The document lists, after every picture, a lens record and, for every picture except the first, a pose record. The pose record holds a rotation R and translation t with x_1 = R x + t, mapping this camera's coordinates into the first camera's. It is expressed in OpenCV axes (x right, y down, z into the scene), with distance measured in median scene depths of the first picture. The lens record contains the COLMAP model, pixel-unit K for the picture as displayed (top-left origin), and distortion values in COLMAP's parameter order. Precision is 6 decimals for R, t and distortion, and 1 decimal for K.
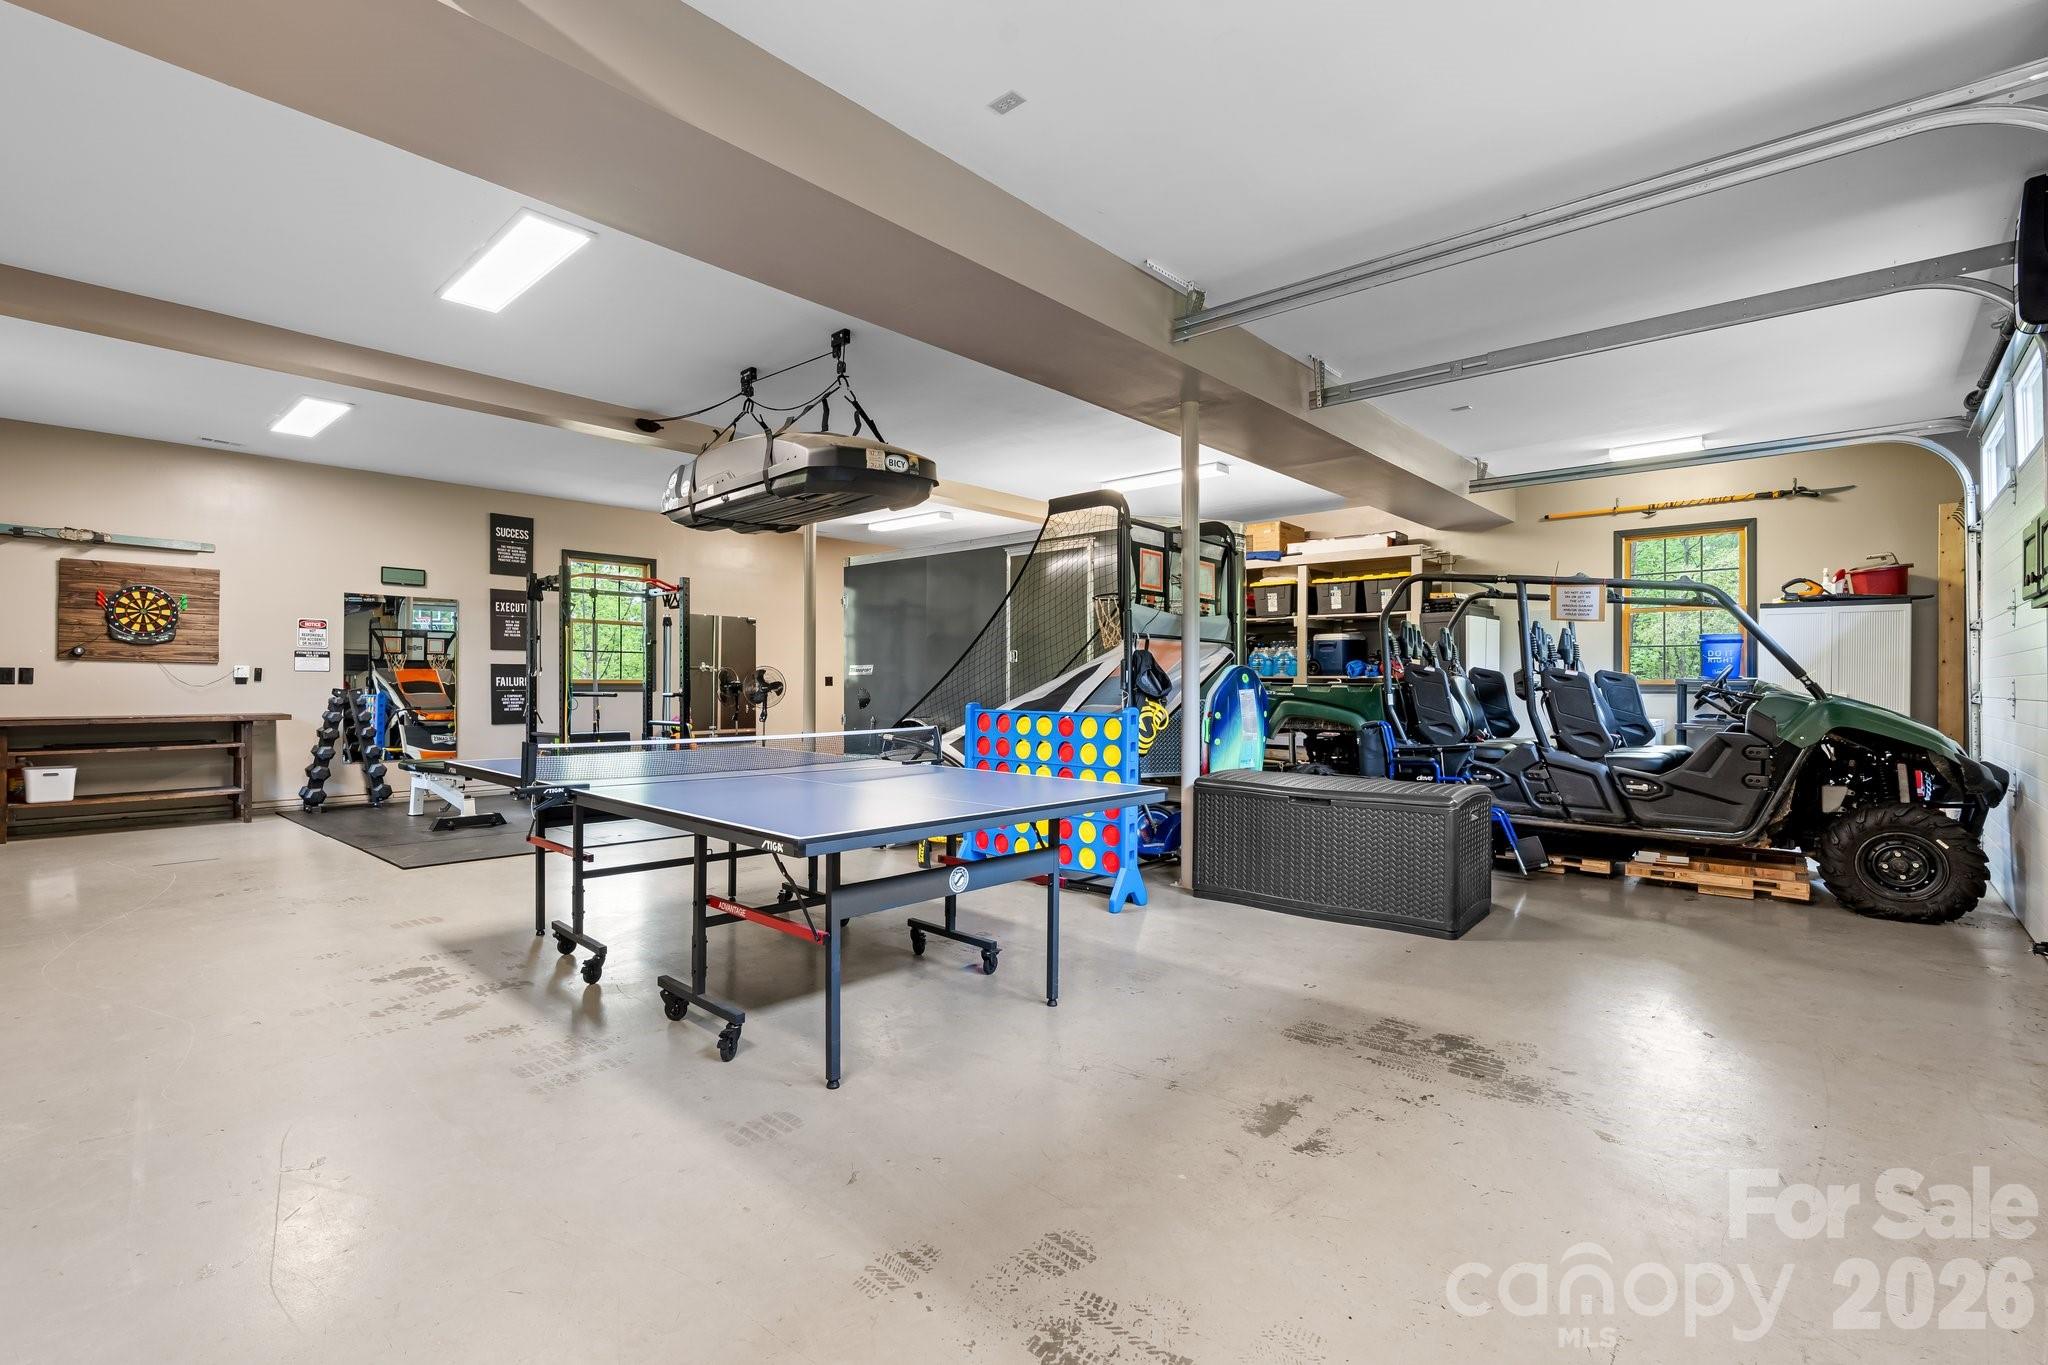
lens RADIAL K [[938.2, 0, 1019.2], [0, 938.2, 682.0], [0, 0, 1]] dist [0.002303, 0.000226]
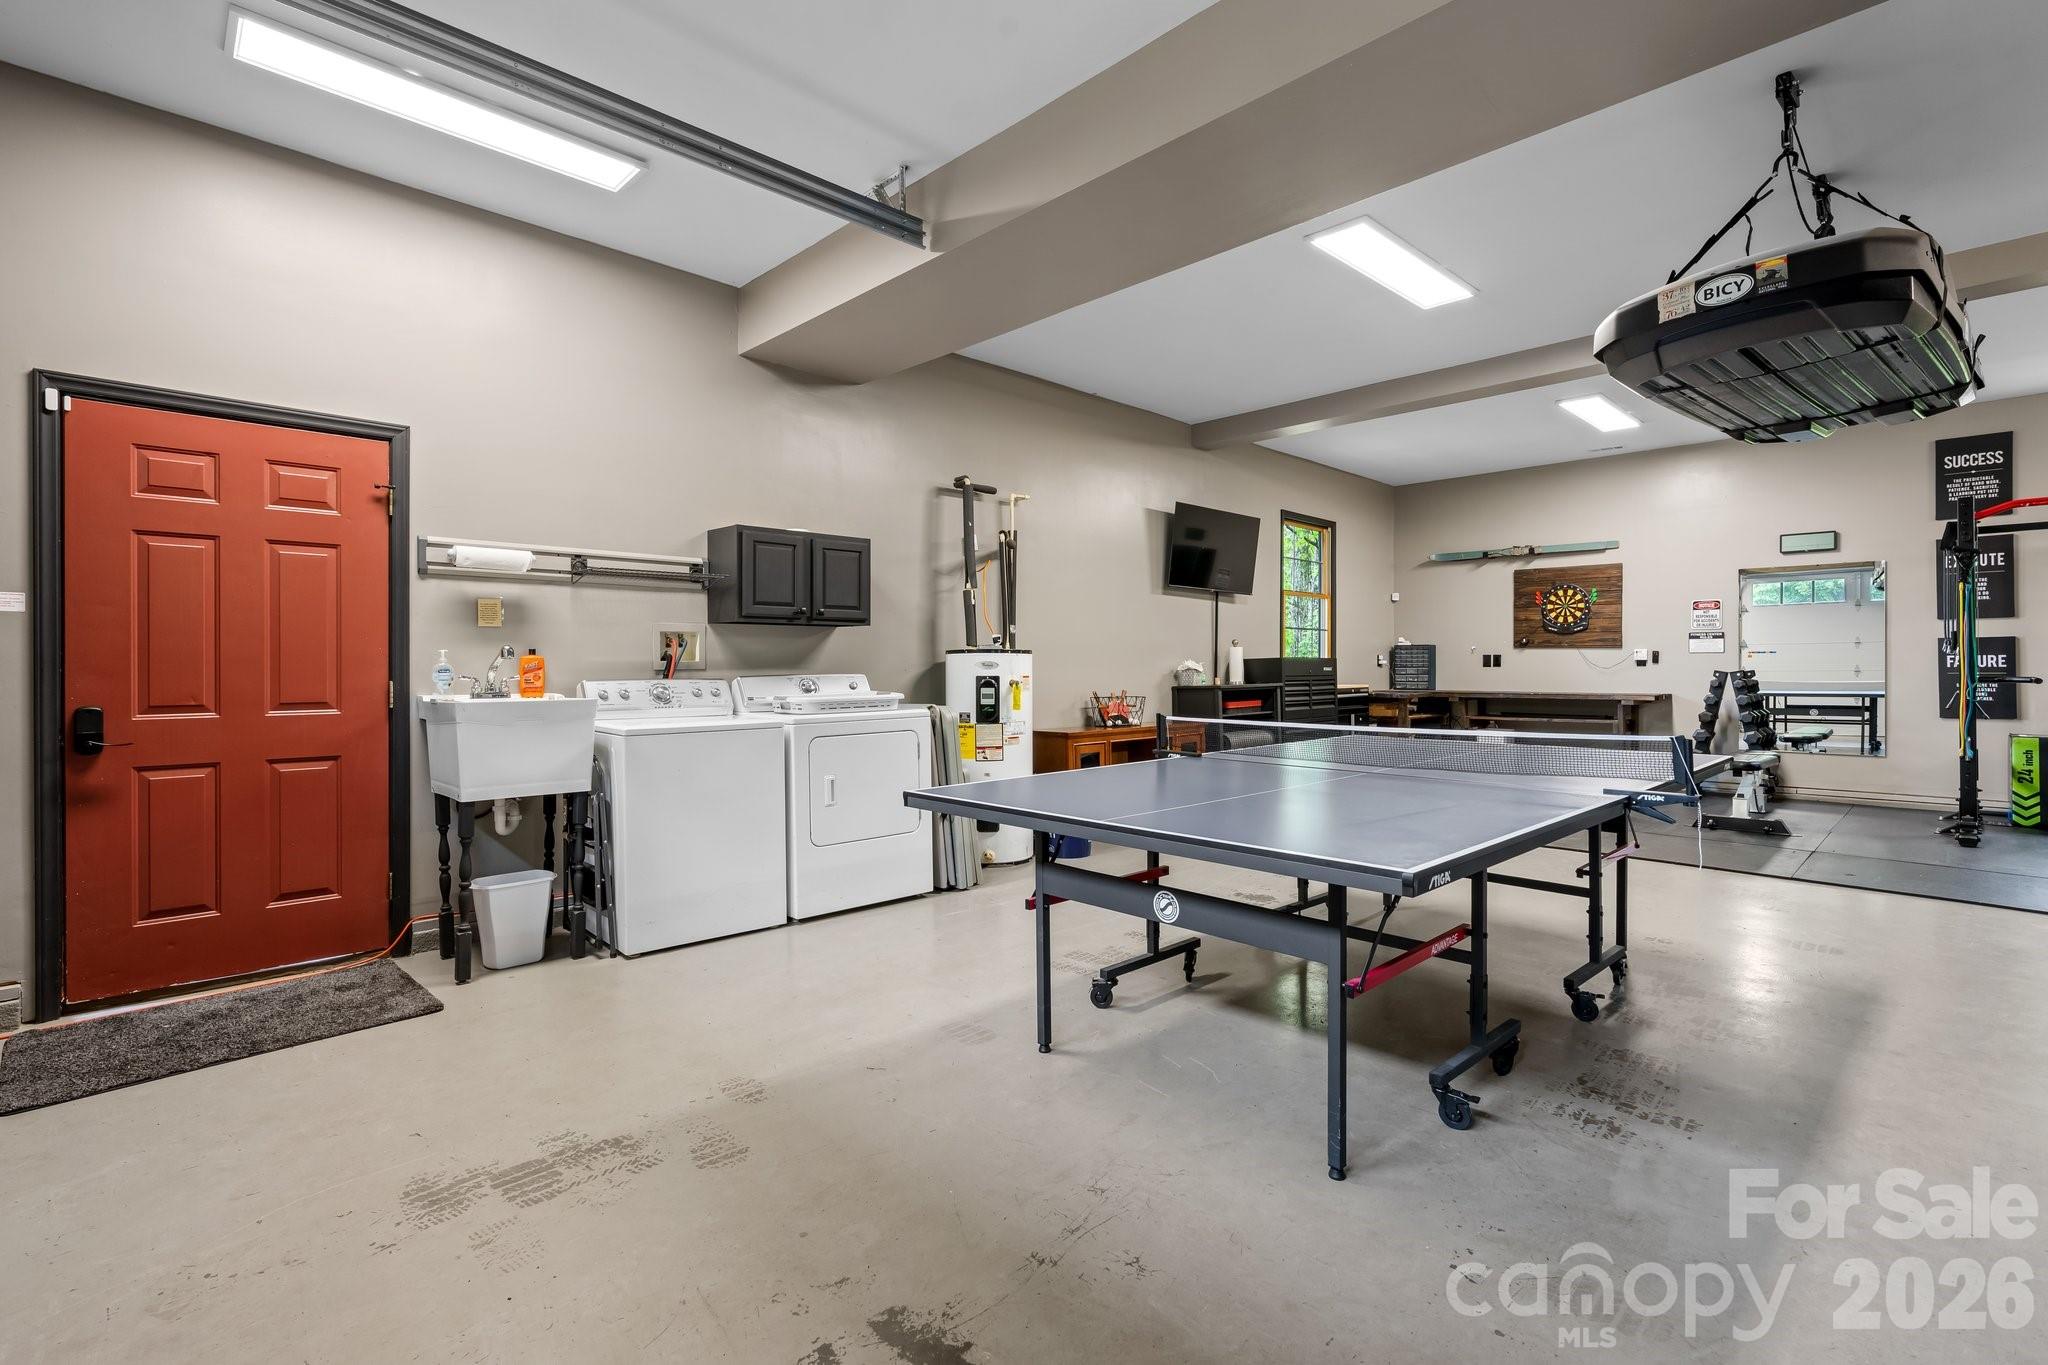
lens RADIAL K [[938.2, 0, 1019.7], [0, 938.2, 673.0], [0, 0, 1]] dist [0.002303, 0.000226]
pose [[-0.072502, 0.005260, -0.997354, 0.318413], [0.006239, 0.999969, 0.004820, 0.000460], [0.997349, -0.005873, -0.072533, 0.392274]]
